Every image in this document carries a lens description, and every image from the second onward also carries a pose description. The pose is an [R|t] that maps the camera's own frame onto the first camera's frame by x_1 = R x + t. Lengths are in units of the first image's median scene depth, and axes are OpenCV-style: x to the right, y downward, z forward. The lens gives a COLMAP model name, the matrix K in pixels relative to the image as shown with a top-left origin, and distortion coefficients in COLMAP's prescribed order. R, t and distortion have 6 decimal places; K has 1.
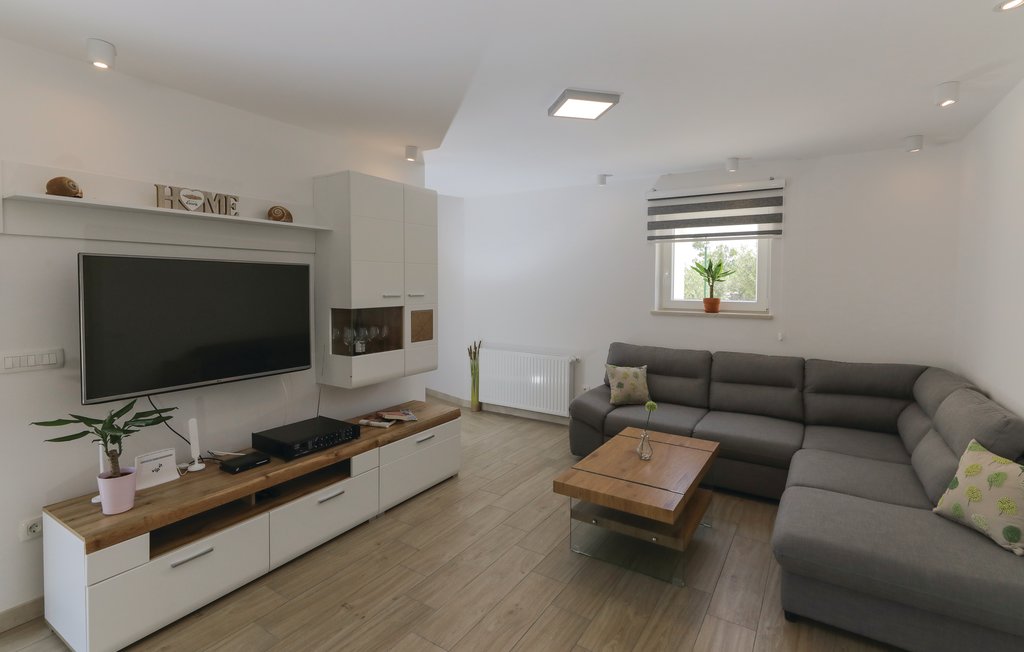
lens RADIAL K [[495.2, 0, 548.3], [0, 495.2, 298.1], [0, 0, 1]] dist [0.000315, -0.000074]
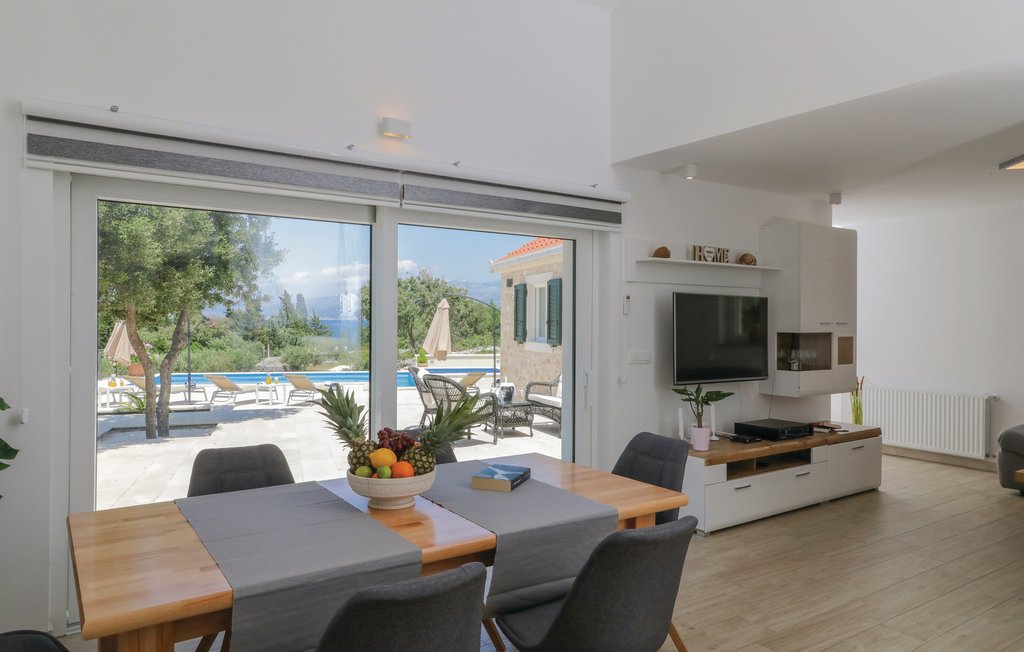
lens RADIAL K [[693.2, 0, 514.9], [0, 693.2, 317.6], [0, 0, 1]] dist [0.002332, 0.004066]
pose [[0.897744, -0.001232, -0.440516, -0.251096], [-0.015485, 0.999290, -0.034354, 0.050442], [0.440246, 0.037662, 0.897087, -0.804753]]
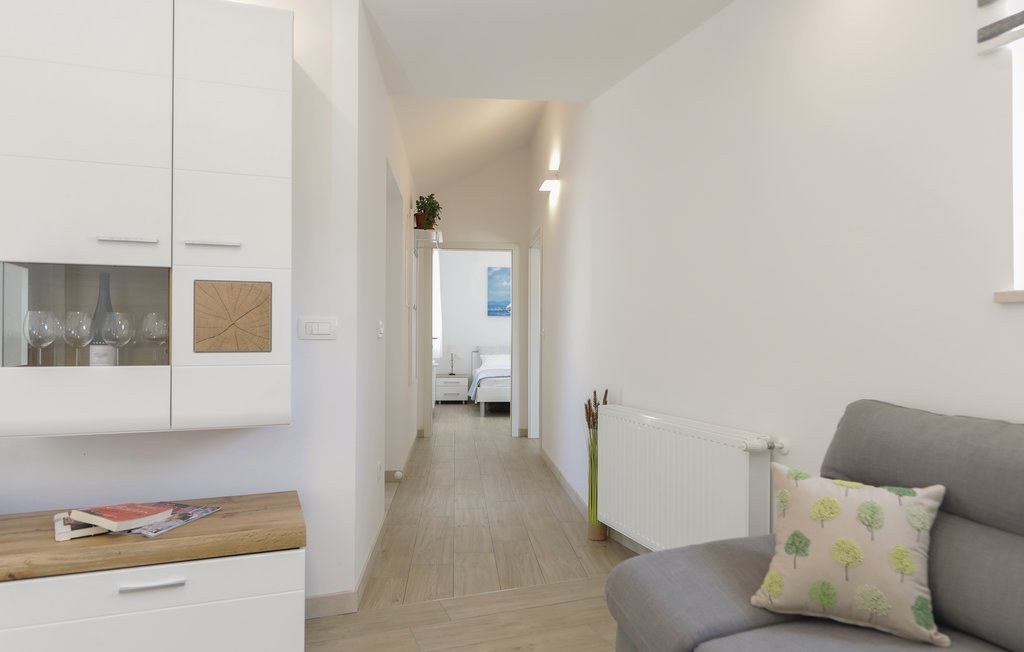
lens RADIAL K [[674.3, 0, 512.0], [0, 674.3, 326.0], [0, 0, 1]] dist [-0.006662, -0.003209]
pose [[0.778391, -0.013207, -0.627641, 0.320540], [-0.016018, 0.999035, -0.040887, 0.089812], [0.627576, 0.041879, 0.777428, 0.747825]]
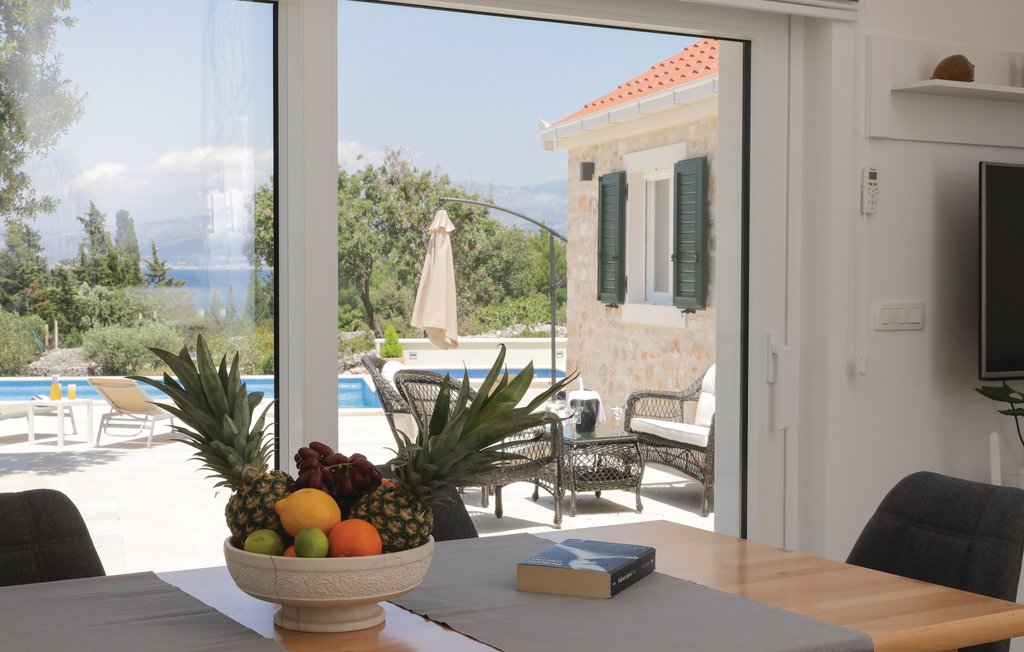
lens RADIAL K [[1545.3, 0, 512.0], [0, 1545.3, 326.0], [0, 0, 1]] dist [0.016152, -0.041666]
pose [[0.872510, 0.016628, -0.488314, -0.281629], [-0.014276, 0.999862, 0.008540, 0.082309], [0.488388, -0.000480, 0.872626, -0.764473]]
